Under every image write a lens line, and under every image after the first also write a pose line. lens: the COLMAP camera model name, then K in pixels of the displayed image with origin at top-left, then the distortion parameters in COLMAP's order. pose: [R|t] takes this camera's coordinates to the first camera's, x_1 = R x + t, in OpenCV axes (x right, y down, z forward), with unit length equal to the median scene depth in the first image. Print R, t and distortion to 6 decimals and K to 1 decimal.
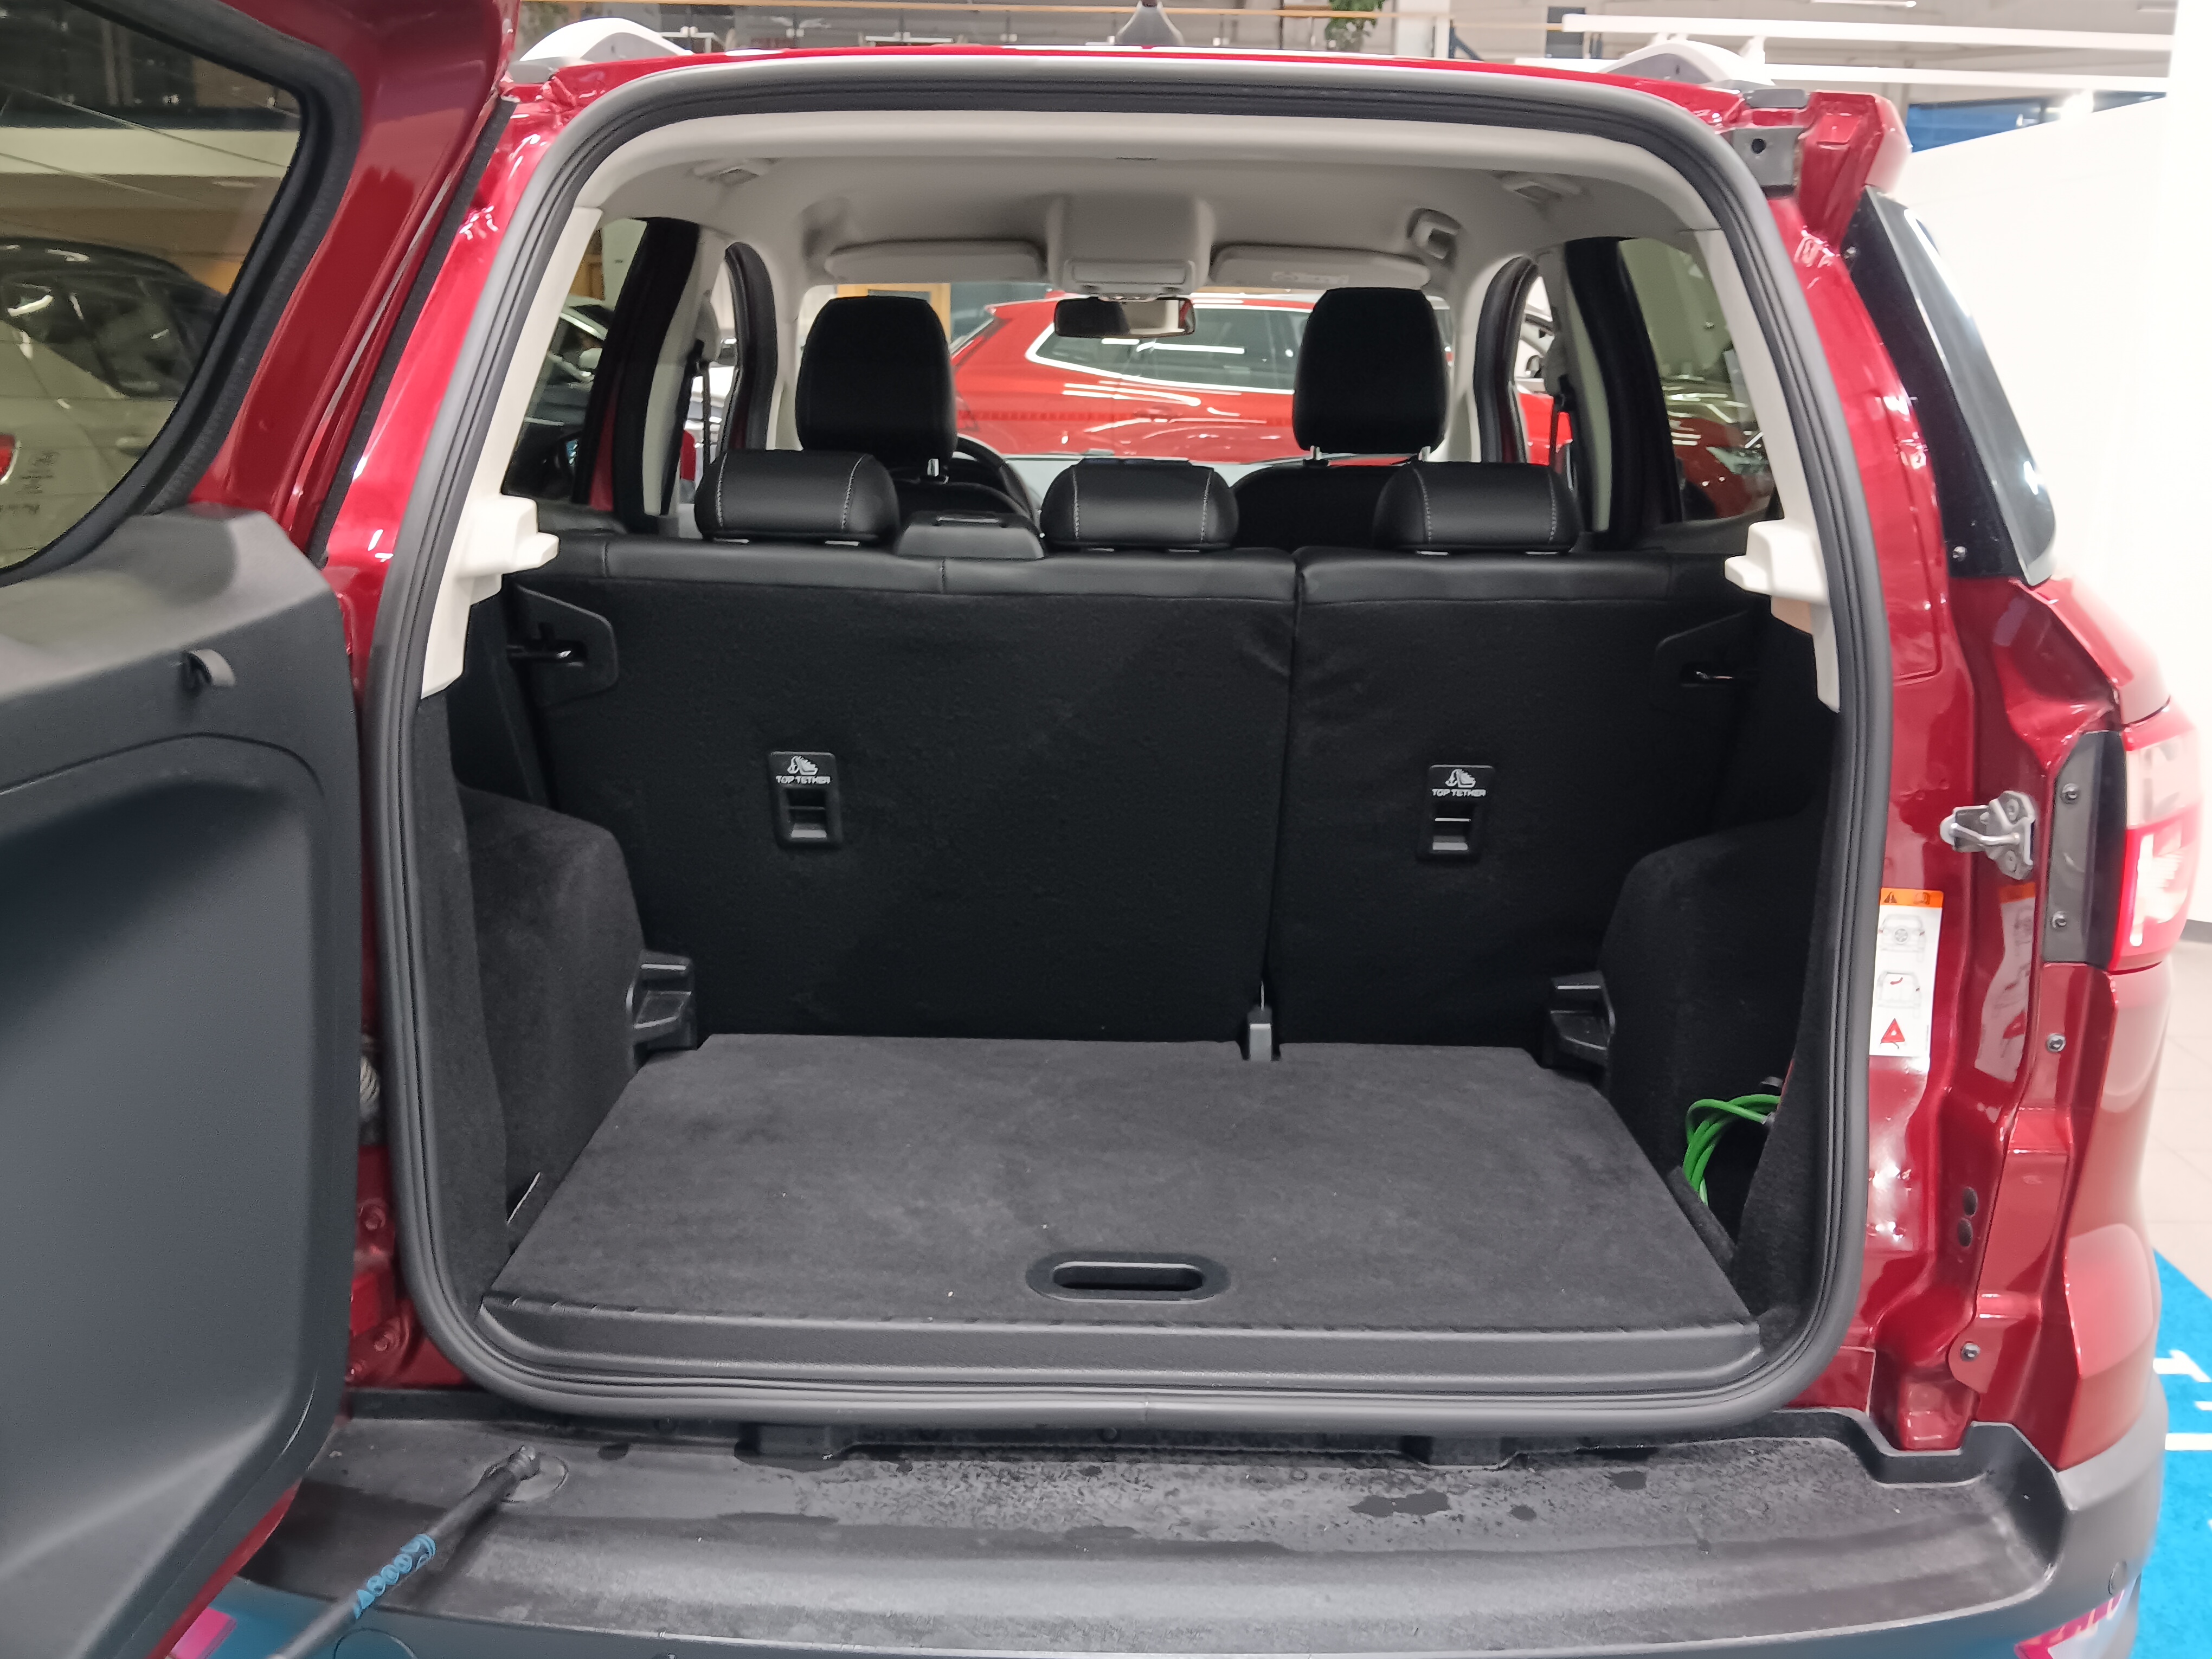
lens RADIAL K [[1861.0, 0, 1106.0], [0, 1861.0, 829.5], [0, 0, 1]] dist [0.077923, -0.166591]
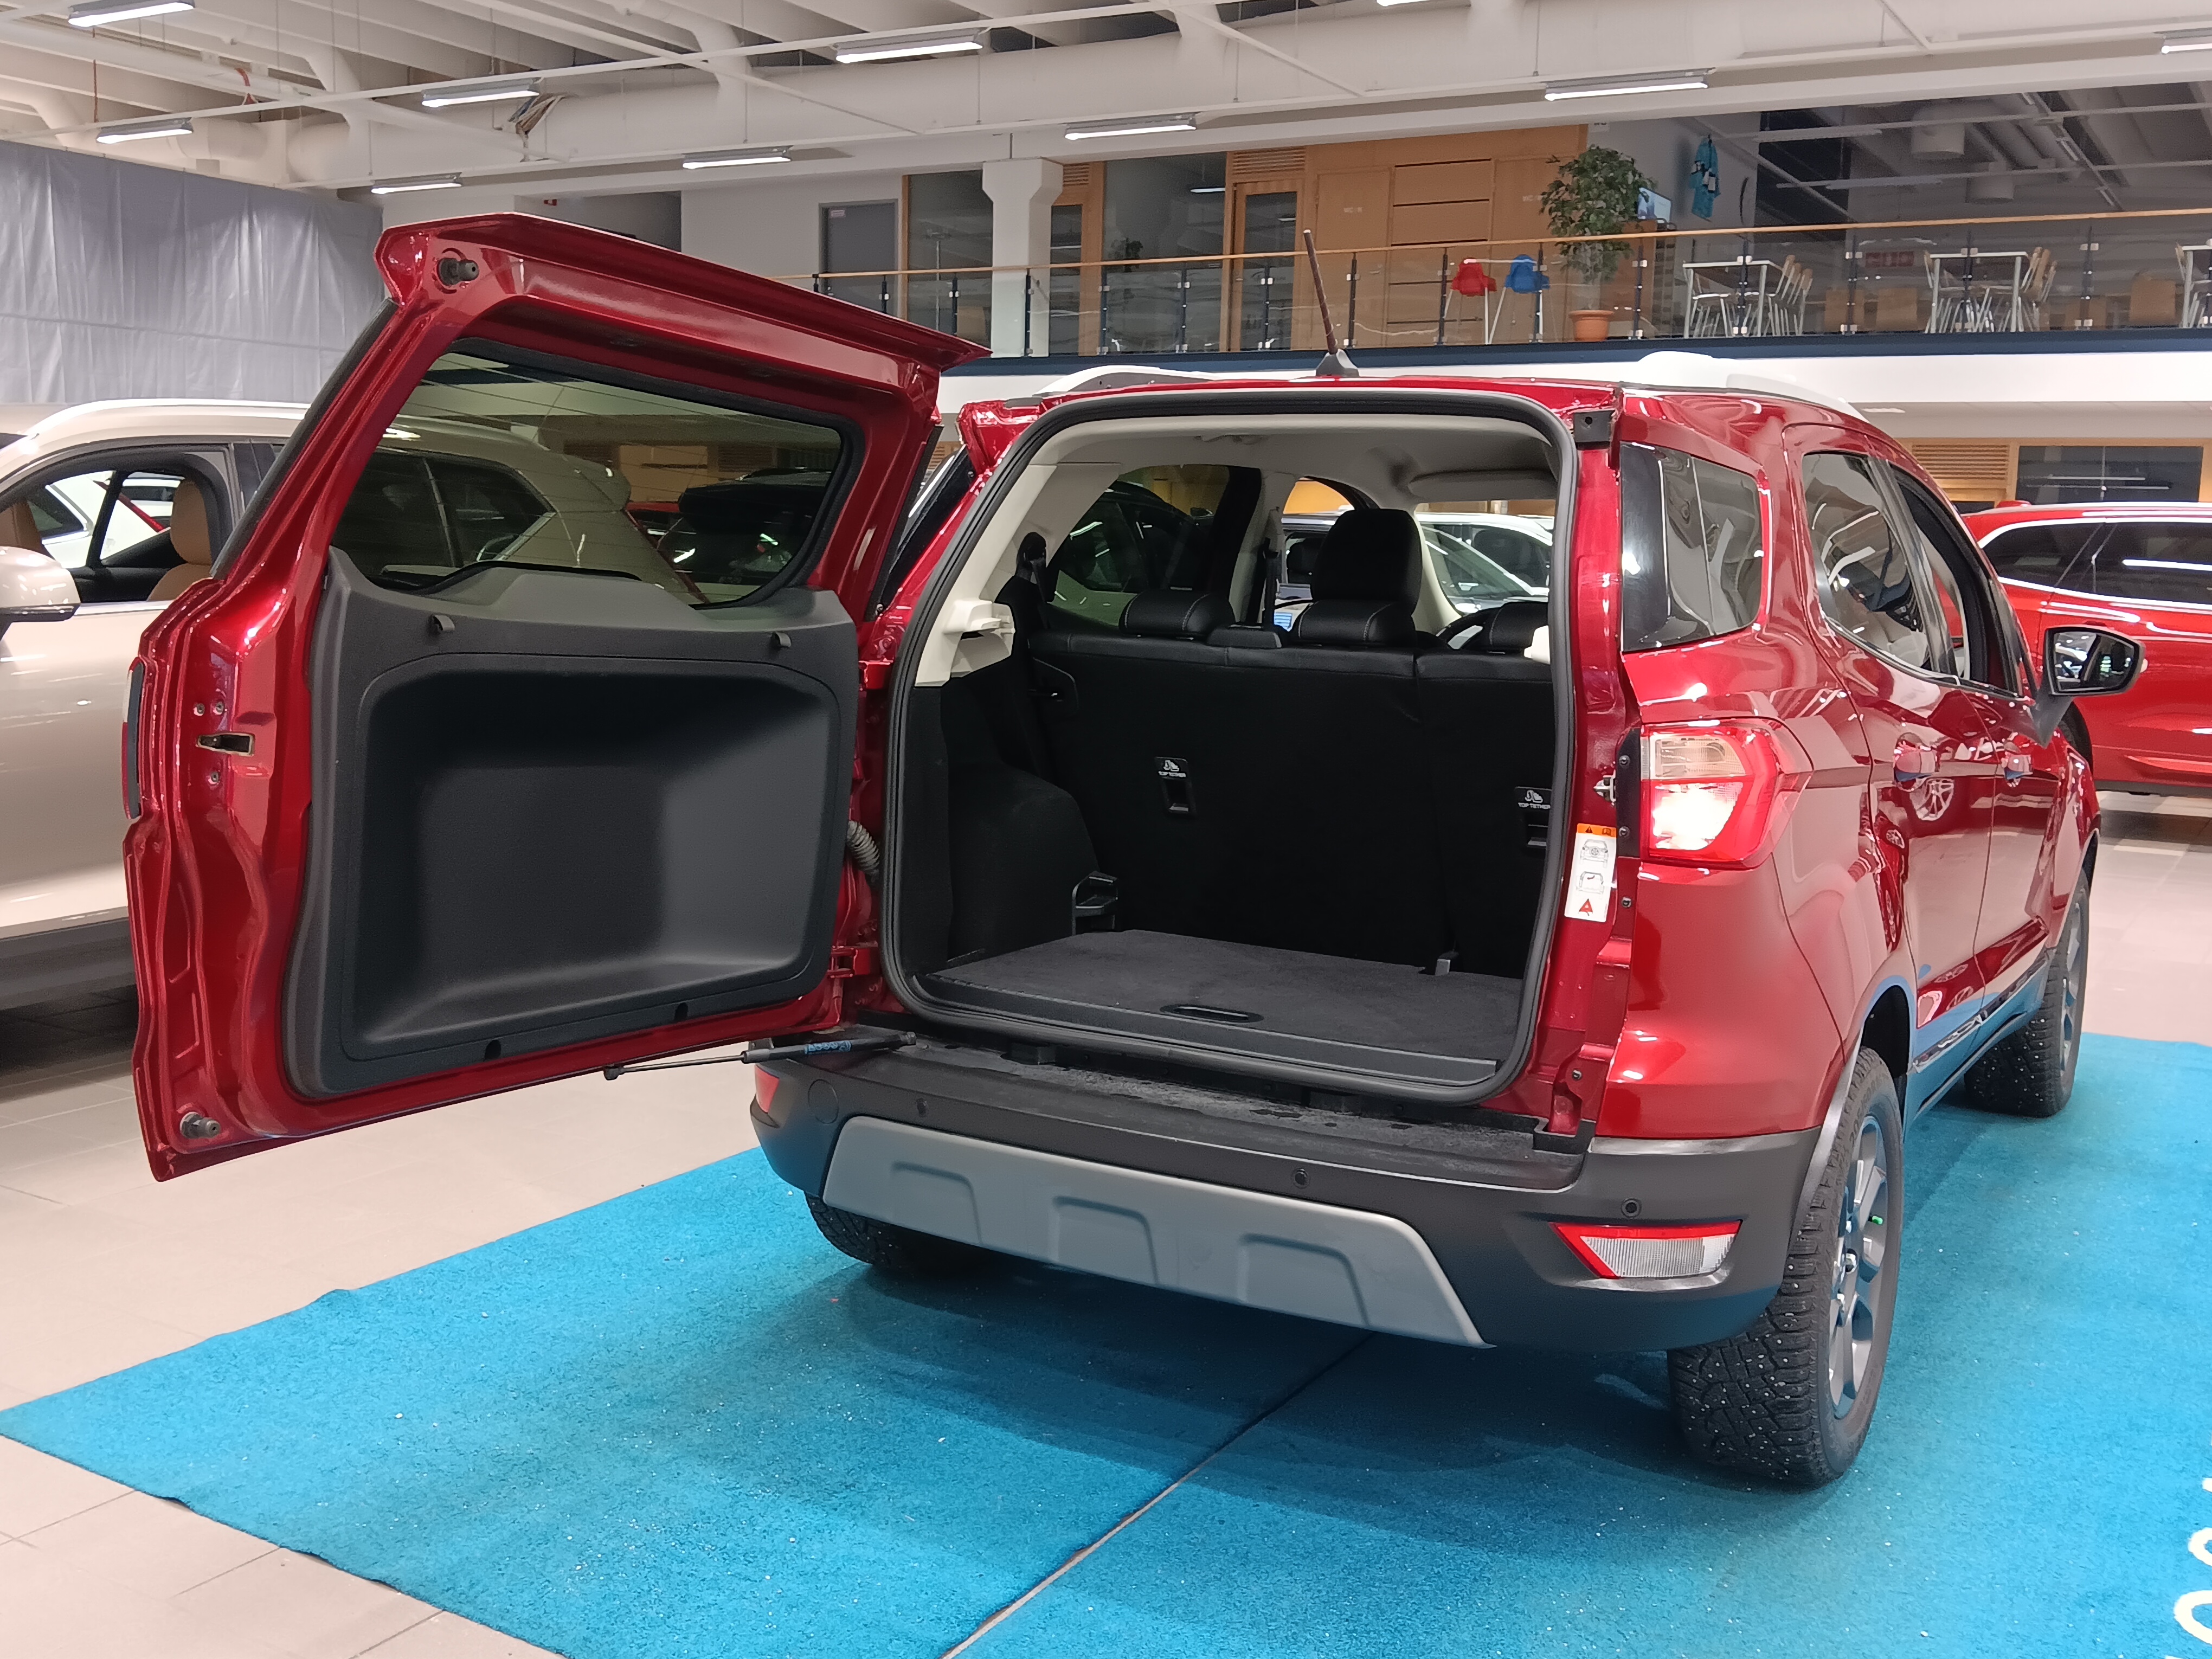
lens RADIAL K [[1861.0, 0, 1106.0], [0, 1861.0, 829.5], [0, 0, 1]] dist [0.077923, -0.166591]
pose [[0.874095, 0.076594, -0.479679, 0.686555], [-0.129259, 0.988563, -0.077690, 0.184455], [0.468242, 0.129911, 0.873998, -0.606412]]
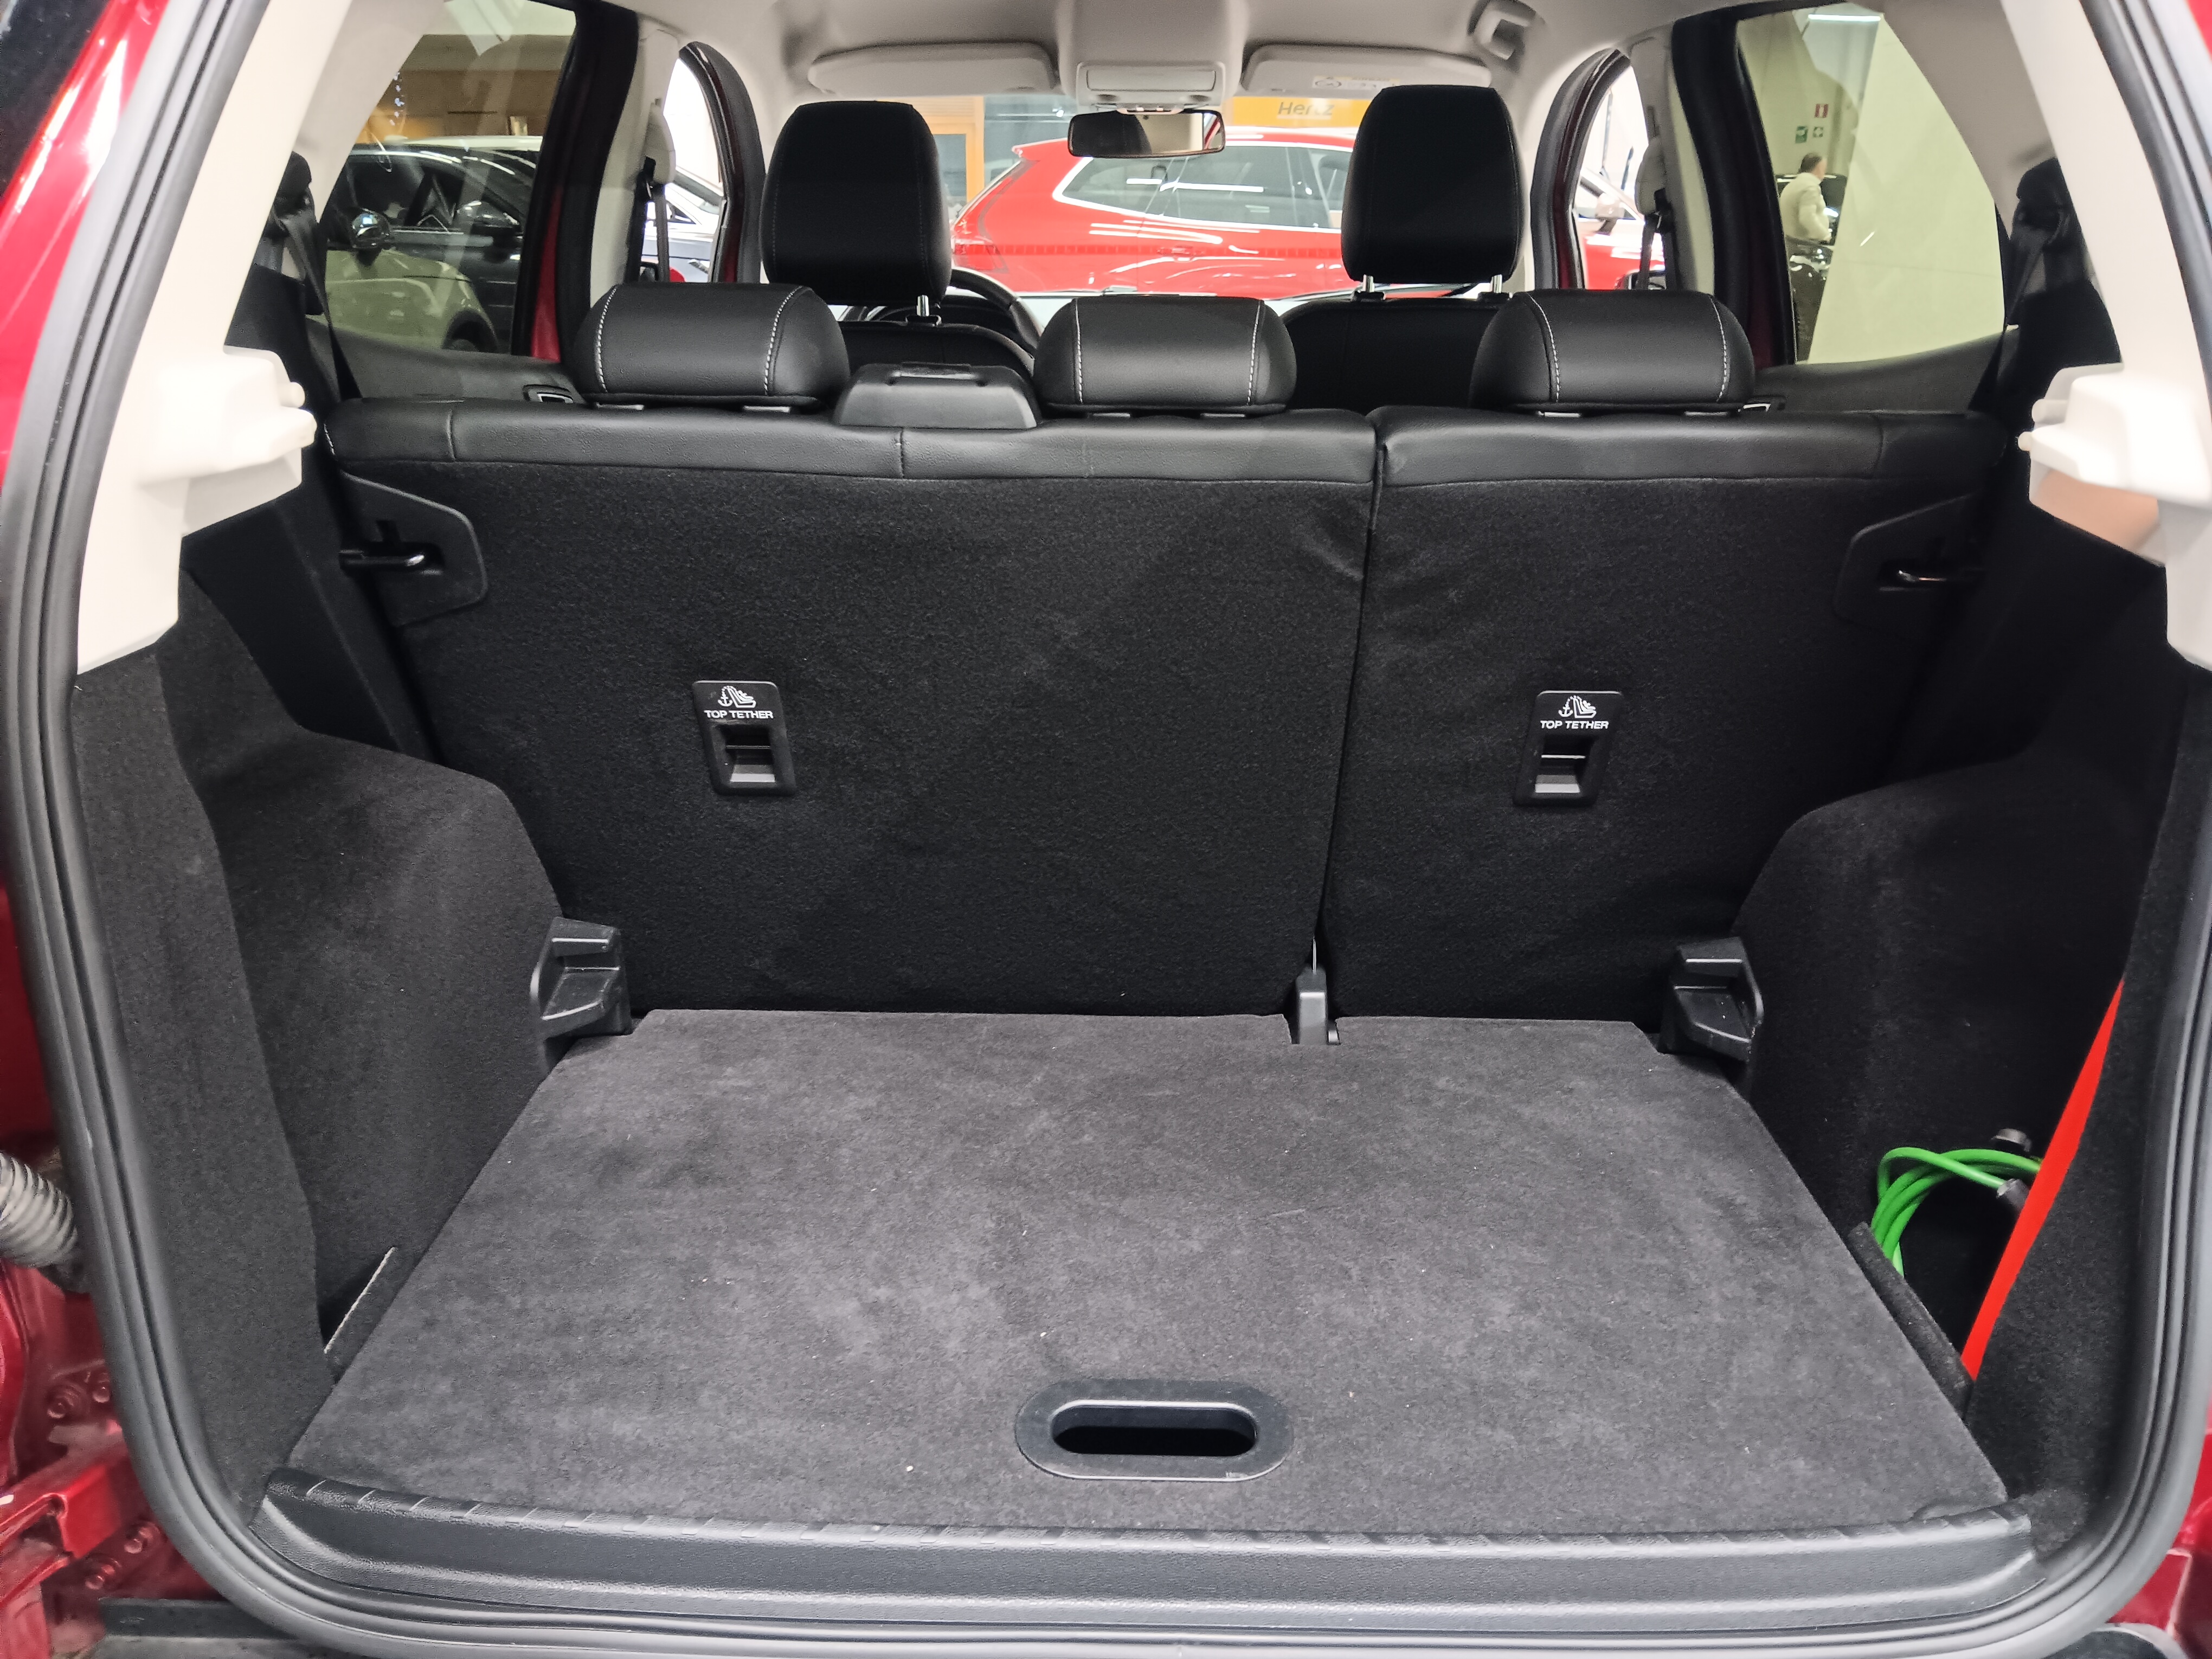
lens RADIAL K [[1706.9, 0, 1108.2], [0, 1706.9, 836.6], [0, 0, 1]] dist [0.033289, -0.081558]
pose [[0.999860, -0.005929, -0.015644, 0.005107], [0.007576, 0.994183, 0.107433, -0.056172], [0.014916, -0.107536, 0.994089, 0.304190]]
